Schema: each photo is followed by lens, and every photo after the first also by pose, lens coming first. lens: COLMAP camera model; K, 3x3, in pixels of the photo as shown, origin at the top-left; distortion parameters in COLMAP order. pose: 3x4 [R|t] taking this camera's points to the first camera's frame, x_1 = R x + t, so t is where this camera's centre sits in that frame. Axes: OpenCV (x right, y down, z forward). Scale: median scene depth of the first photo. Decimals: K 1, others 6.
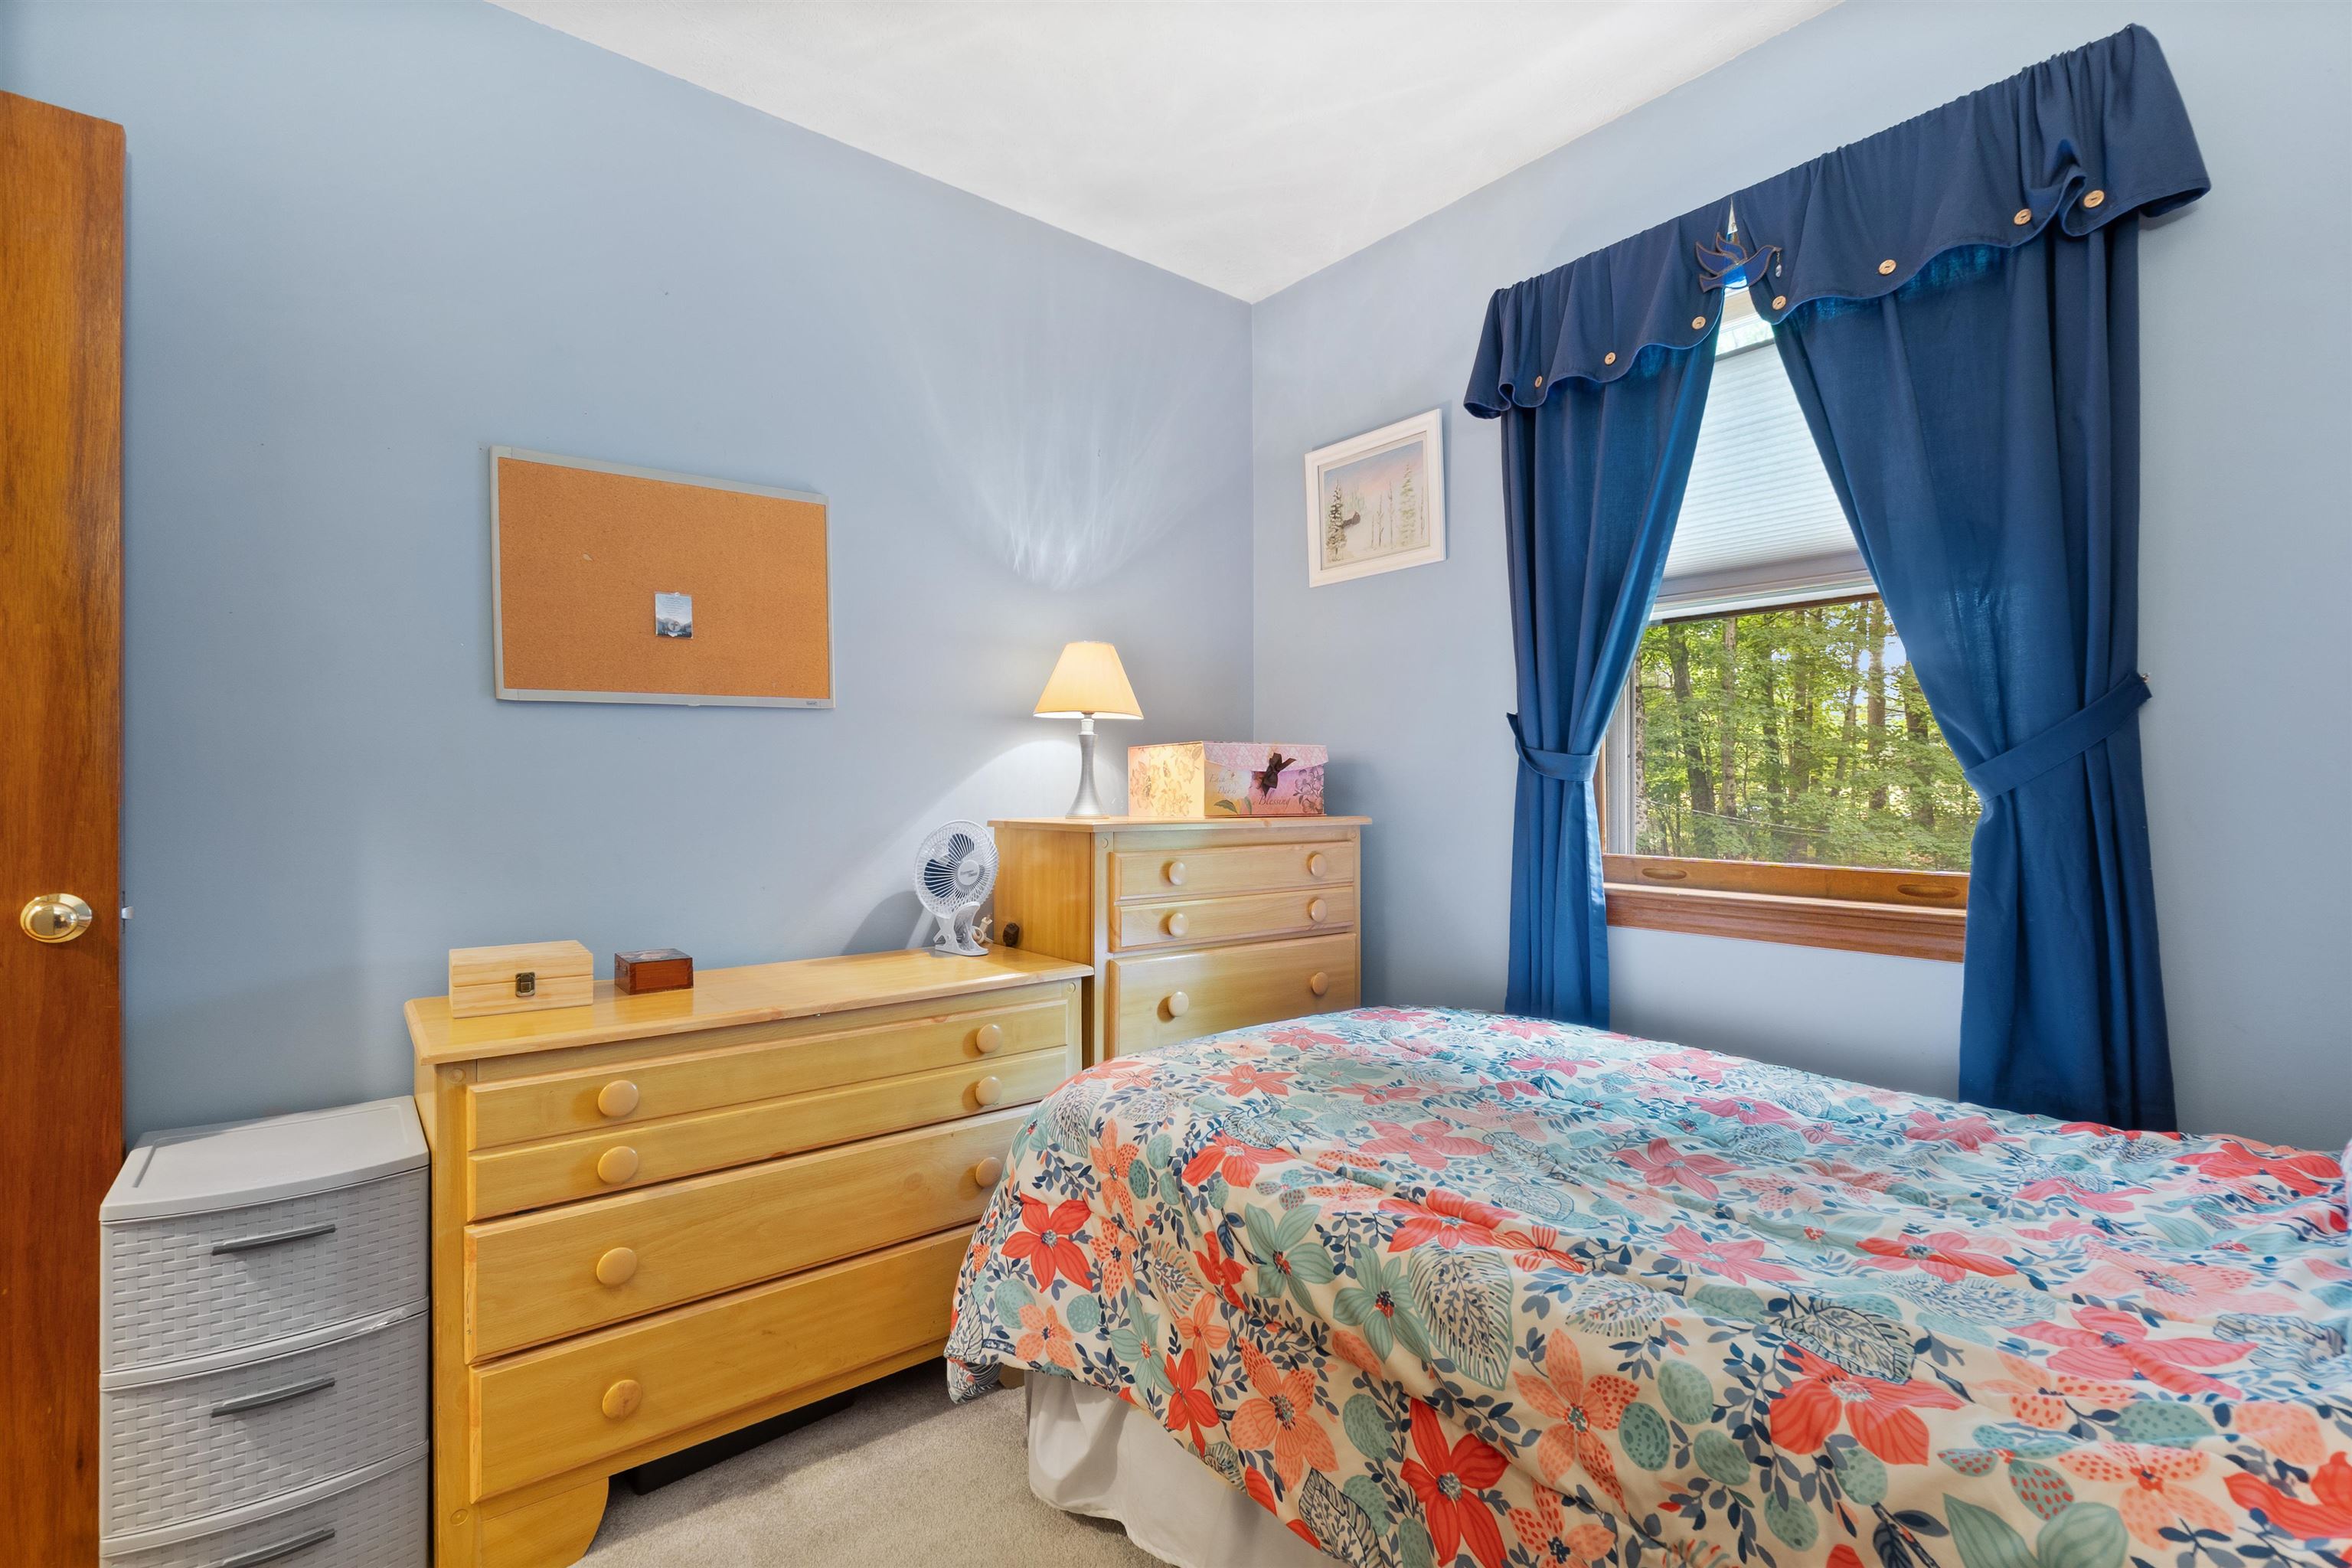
lens RADIAL K [[1057.5, 0, 1176.0], [0, 1057.5, 784.0], [0, 0, 1]] dist [-0.001836, -0.000208]
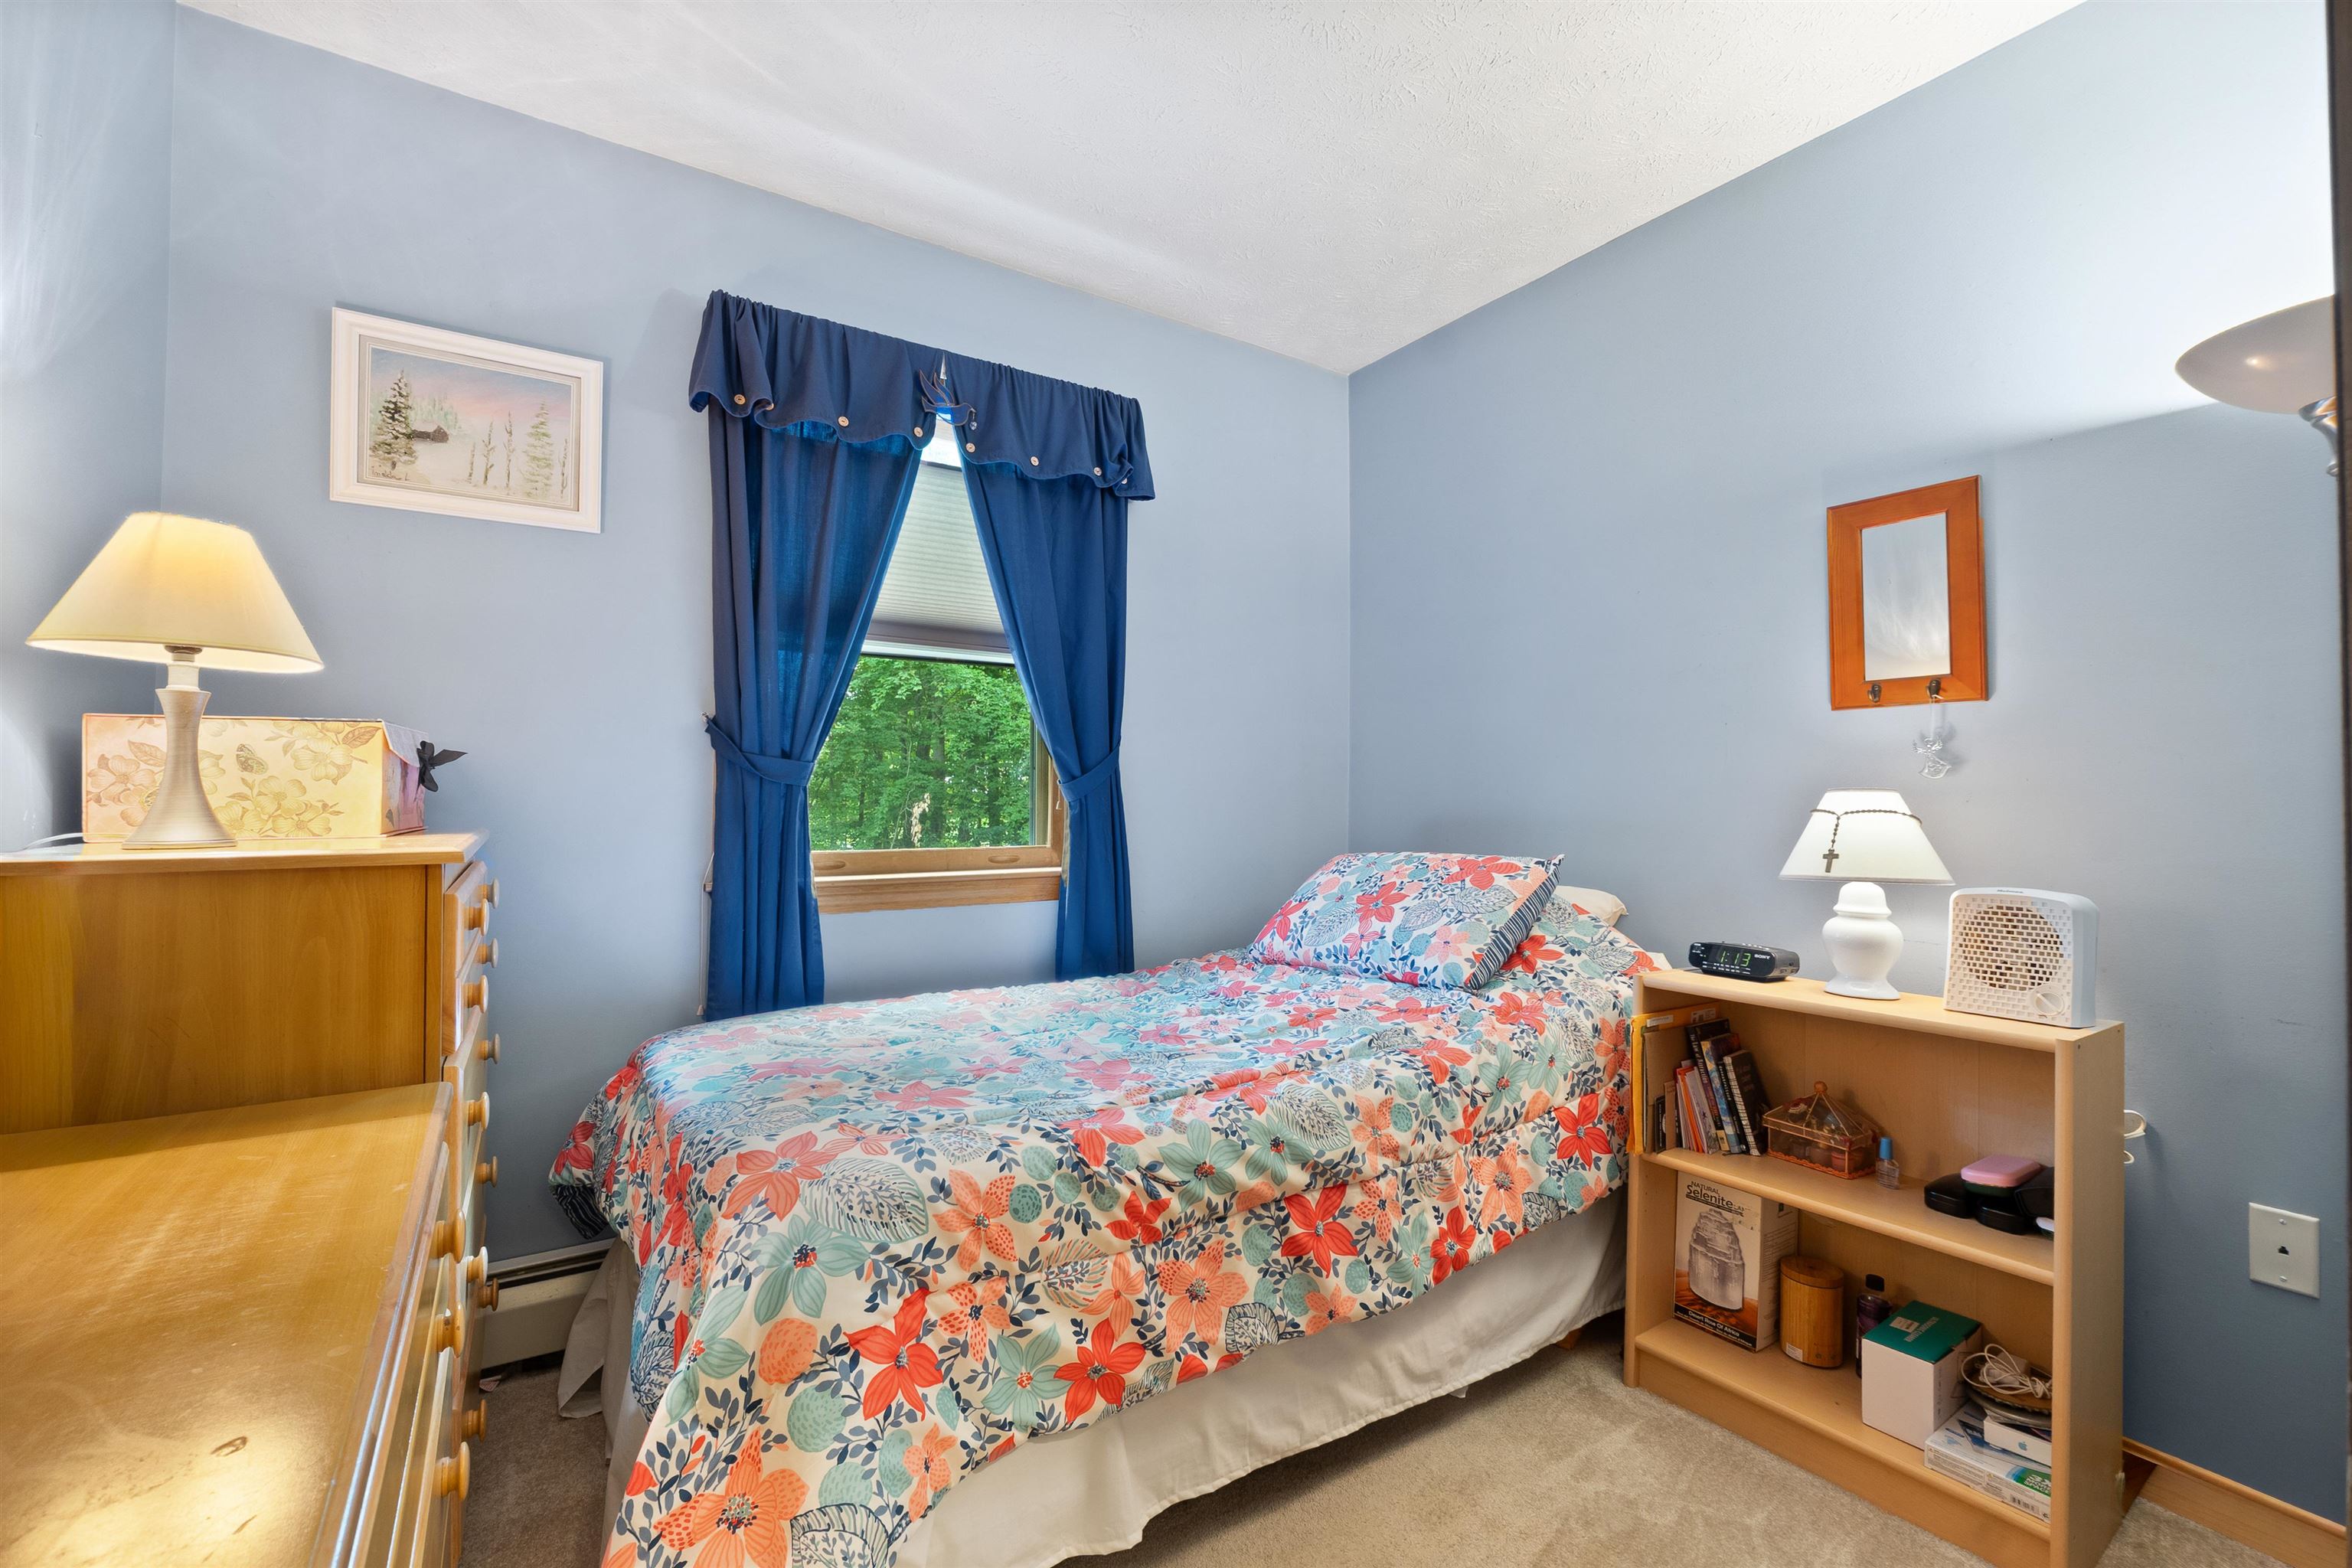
lens RADIAL K [[989.2, 0, 1178.1], [0, 989.2, 777.0], [0, 0, 1]] dist [-0.008936, -0.000341]
pose [[0.089497, 0.015803, 0.995862, -0.915503], [-0.005203, 0.999868, -0.015399, 0.002238], [-0.995974, -0.003803, 0.089567, 0.784604]]
